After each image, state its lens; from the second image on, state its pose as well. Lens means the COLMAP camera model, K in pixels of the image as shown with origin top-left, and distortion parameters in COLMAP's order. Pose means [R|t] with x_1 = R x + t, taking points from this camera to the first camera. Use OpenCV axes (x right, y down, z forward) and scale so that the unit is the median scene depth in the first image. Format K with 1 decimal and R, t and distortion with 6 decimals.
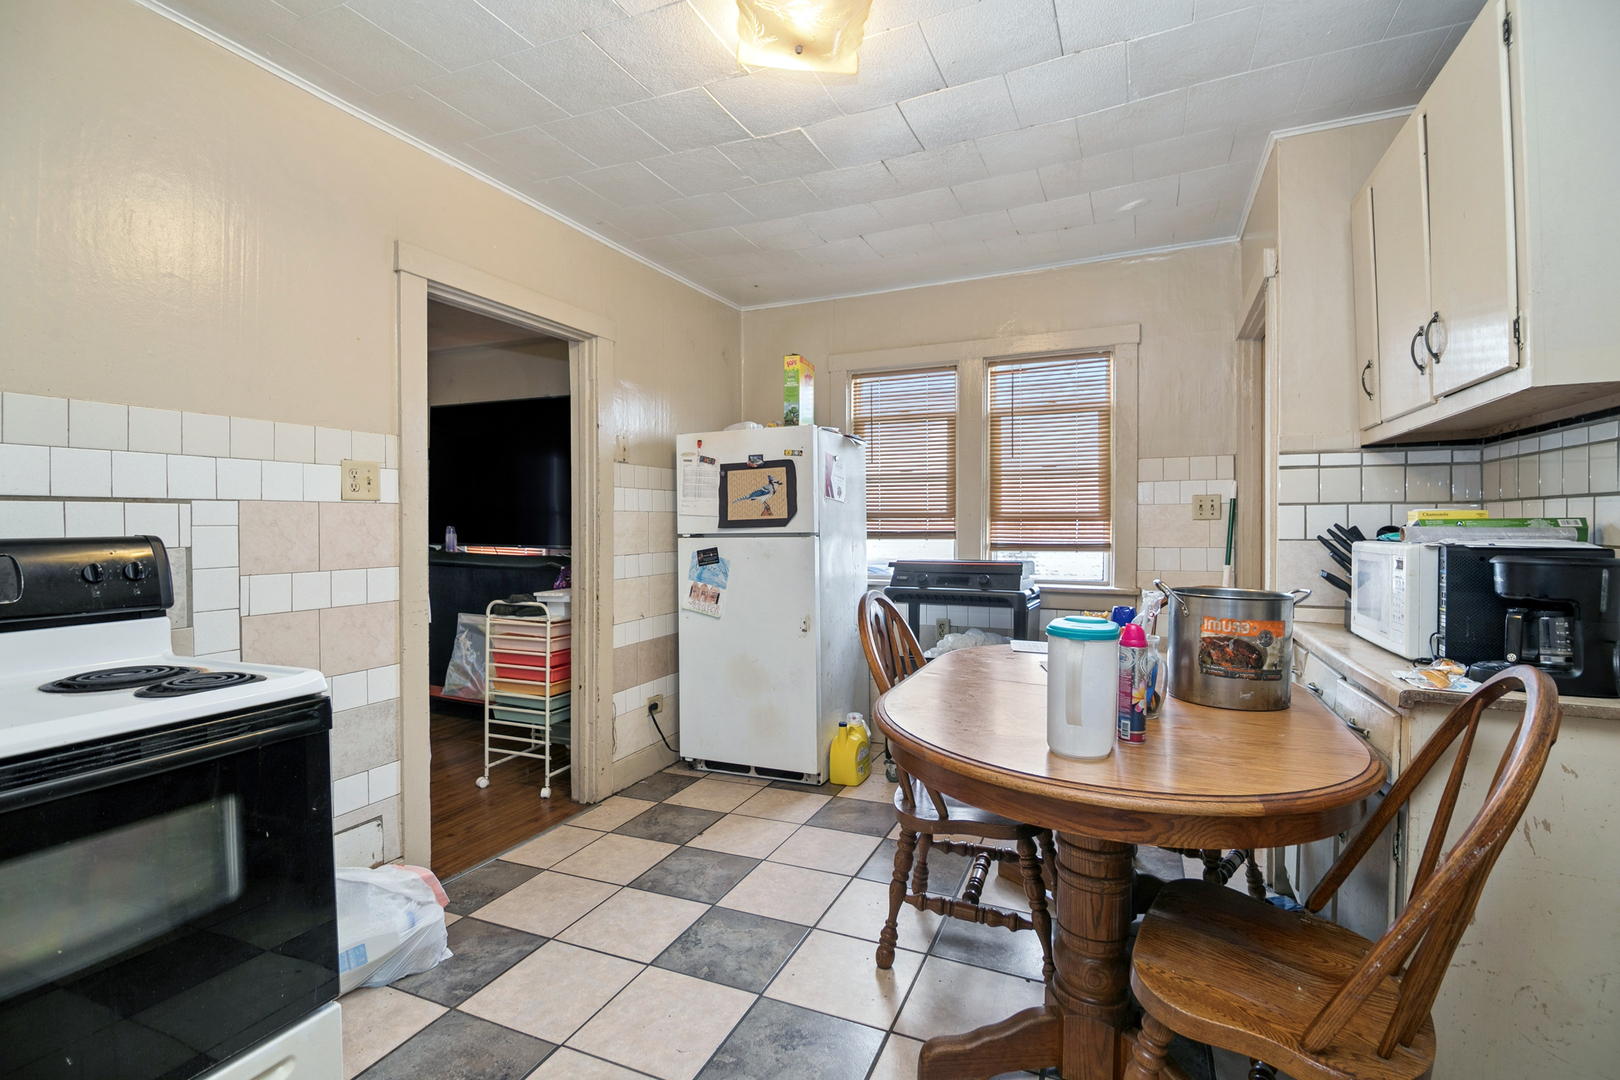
lens RADIAL K [[744.3, 0, 811.6], [0, 744.3, 534.2], [0, 0, 1]] dist [-0.019641, -0.000961]
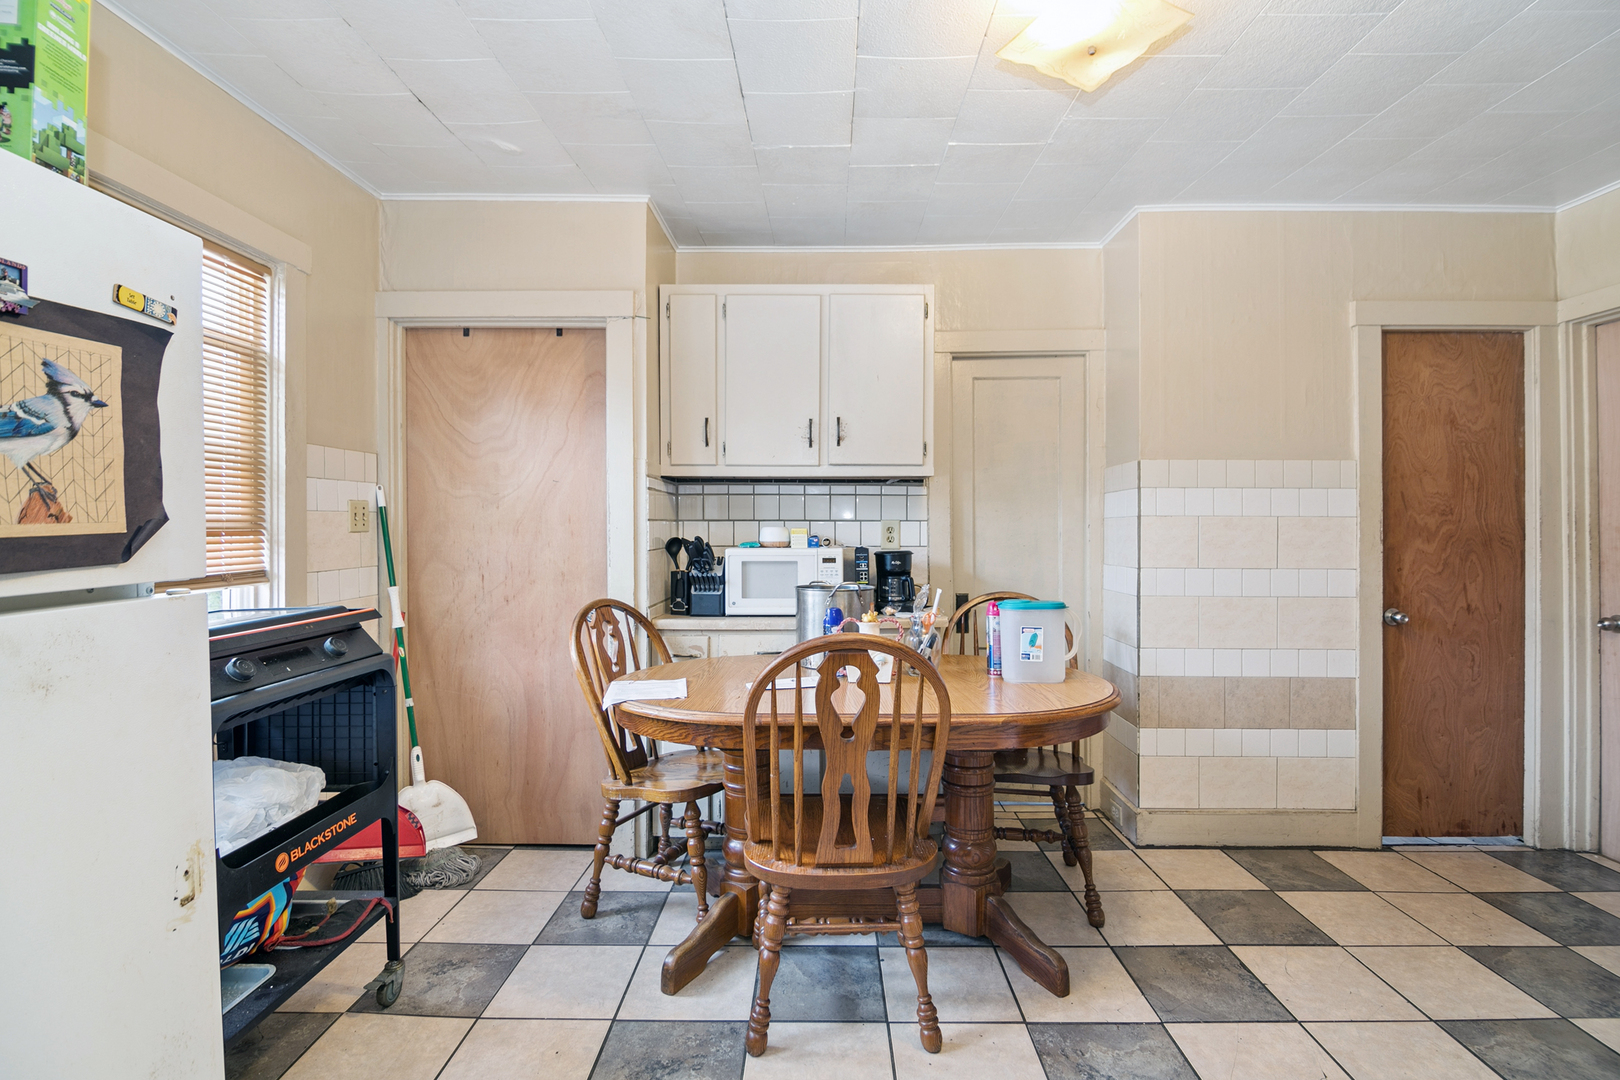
lens RADIAL K [[744.3, 0, 810.7], [0, 744.3, 529.0], [0, 0, 1]] dist [-0.019641, -0.000961]
pose [[-0.384988, 0.000326, 0.922921, -0.383427], [0.009202, 0.999952, 0.003485, -0.021528], [-0.922876, 0.009834, -0.384973, 0.869772]]
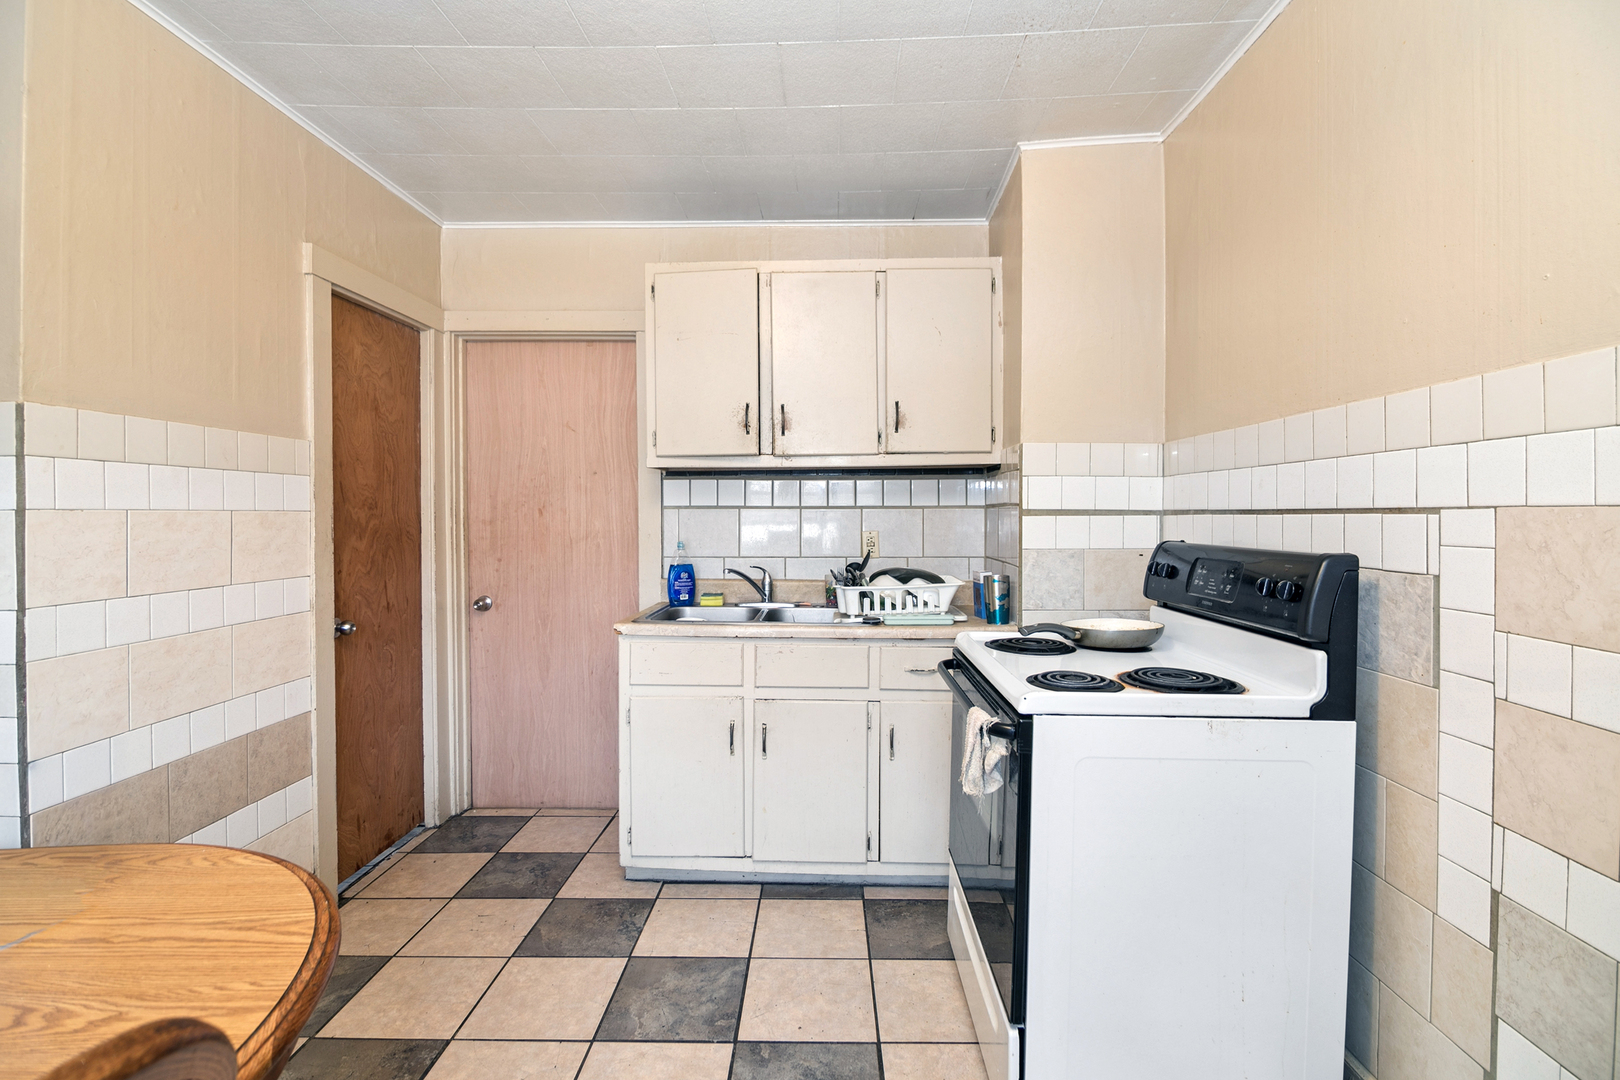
lens RADIAL K [[744.3, 0, 830.1], [0, 744.3, 511.7], [0, 0, 1]] dist [-0.019641, -0.000961]
pose [[-0.917912, 0.010114, -0.396654, -0.018827], [0.006333, 0.999921, 0.010842, -0.030256], [0.396732, 0.007440, -0.917904, 0.782921]]
